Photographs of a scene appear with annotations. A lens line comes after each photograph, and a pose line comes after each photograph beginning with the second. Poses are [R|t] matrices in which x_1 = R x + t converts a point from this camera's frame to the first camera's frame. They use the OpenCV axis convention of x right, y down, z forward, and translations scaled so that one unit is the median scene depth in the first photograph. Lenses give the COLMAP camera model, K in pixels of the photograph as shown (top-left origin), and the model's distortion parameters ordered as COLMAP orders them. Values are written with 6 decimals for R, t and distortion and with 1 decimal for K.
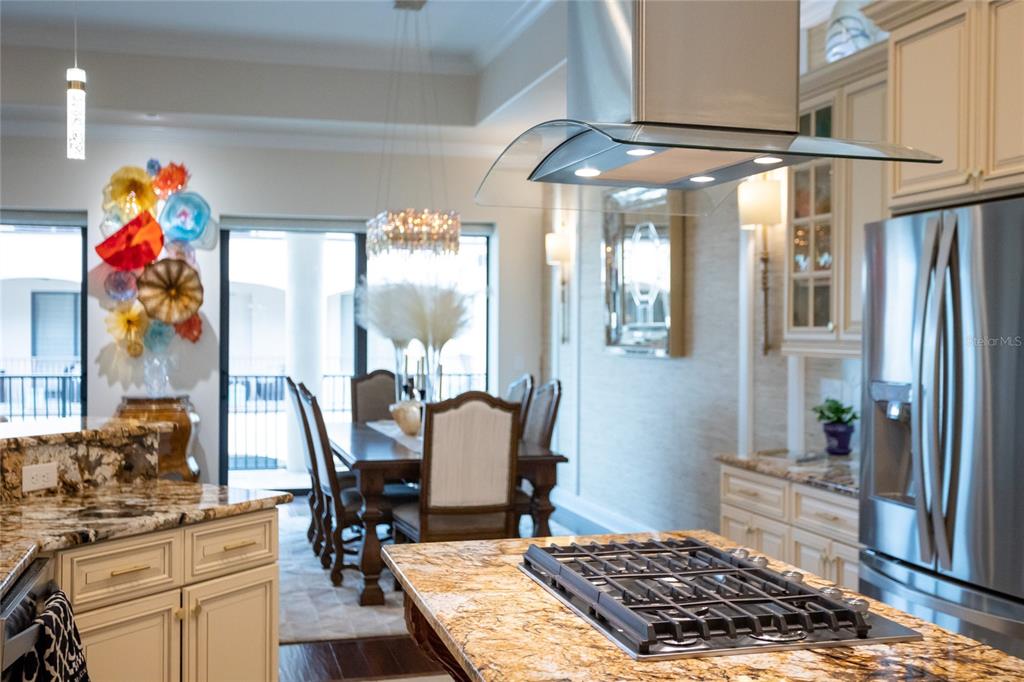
lens RADIAL K [[1120.8, 0, 503.8], [0, 1120.8, 341.4], [0, 0, 1]] dist [0.011780, 0.000000]
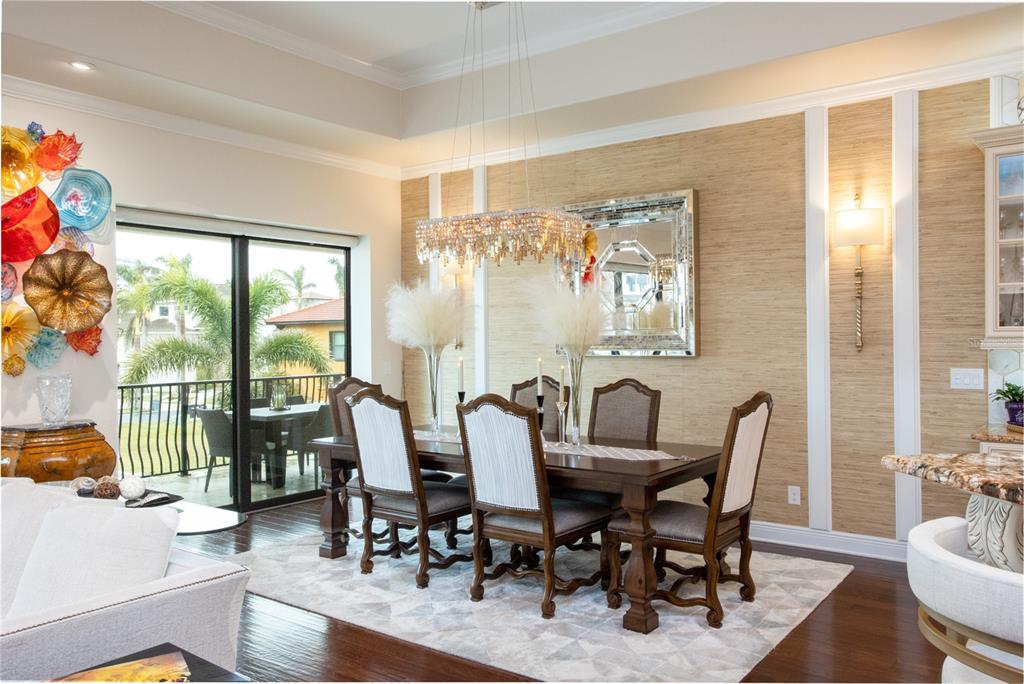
lens RADIAL K [[803.6, 0, 503.3], [0, 803.6, 340.8], [0, 0, 1]] dist [0.000983, 0.020212]
pose [[0.786311, -0.013004, 0.617695, -0.410353], [0.018441, 0.999827, -0.002426, -0.002670], [-0.617556, 0.013298, 0.786414, 0.362123]]
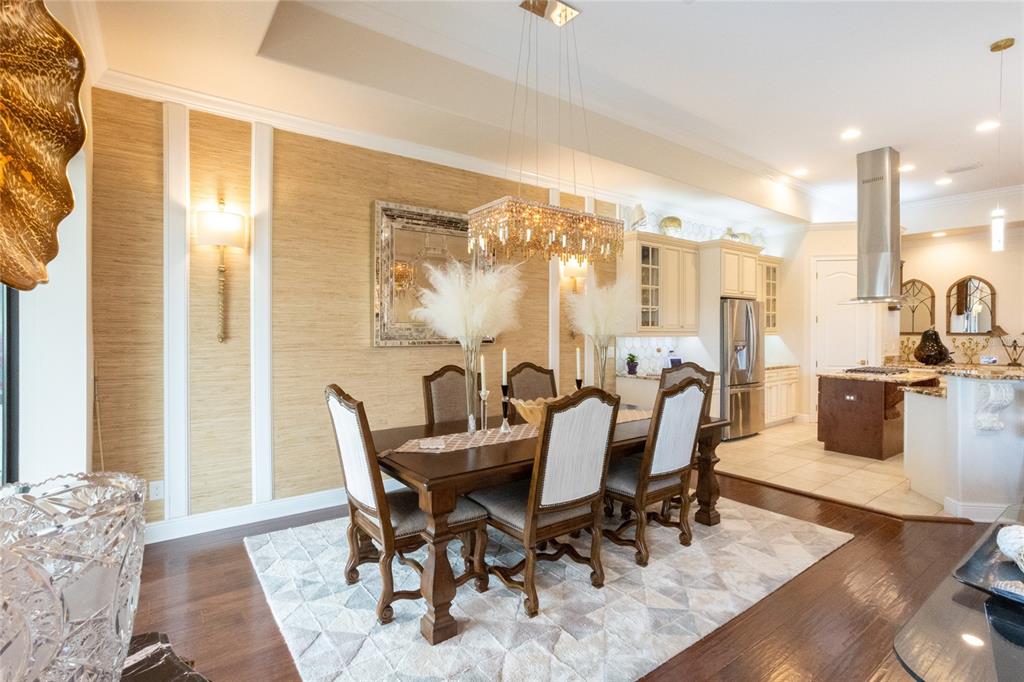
lens RADIAL K [[502.0, 0, 505.3], [0, 502.0, 335.7], [0, 0, 1]] dist [-0.043005, 0.027411]
pose [[-0.365815, -0.015079, 0.930566, -0.396751], [0.007128, 0.999794, 0.019003, -0.008280], [-0.930660, 0.013584, -0.365632, 0.969340]]
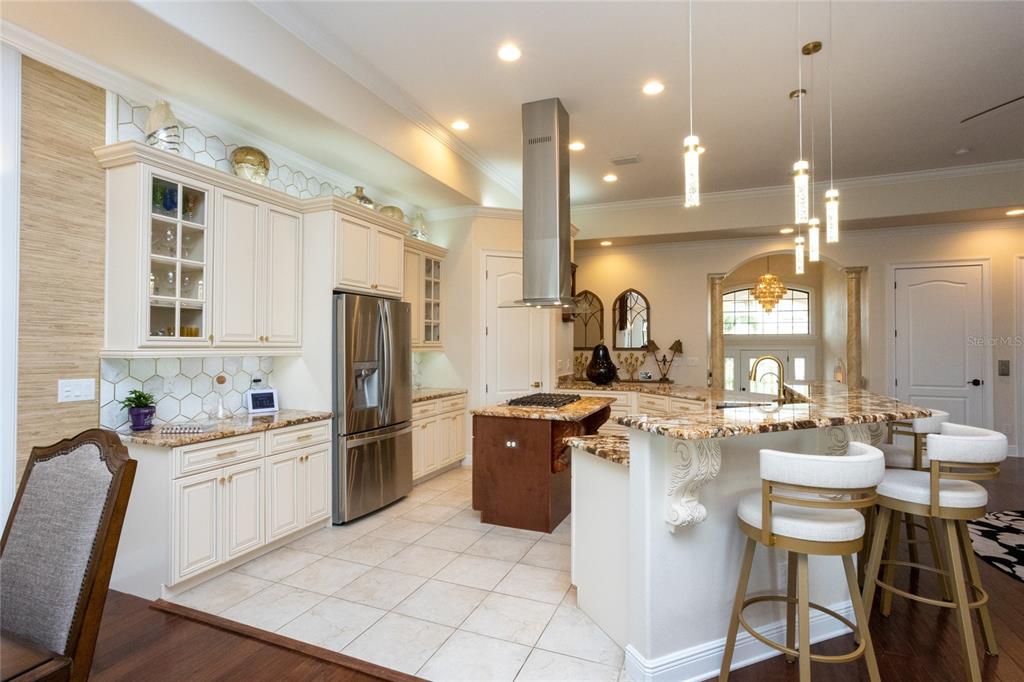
lens RADIAL K [[502.0, 0, 508.8], [0, 502.0, 340.0], [0, 0, 1]] dist [-0.043005, 0.027411]
pose [[-0.789508, -0.001819, 0.613737, -0.238806], [-0.001027, 0.999998, 0.001642, -0.005460], [-0.613739, 0.000666, -0.789509, 0.678451]]
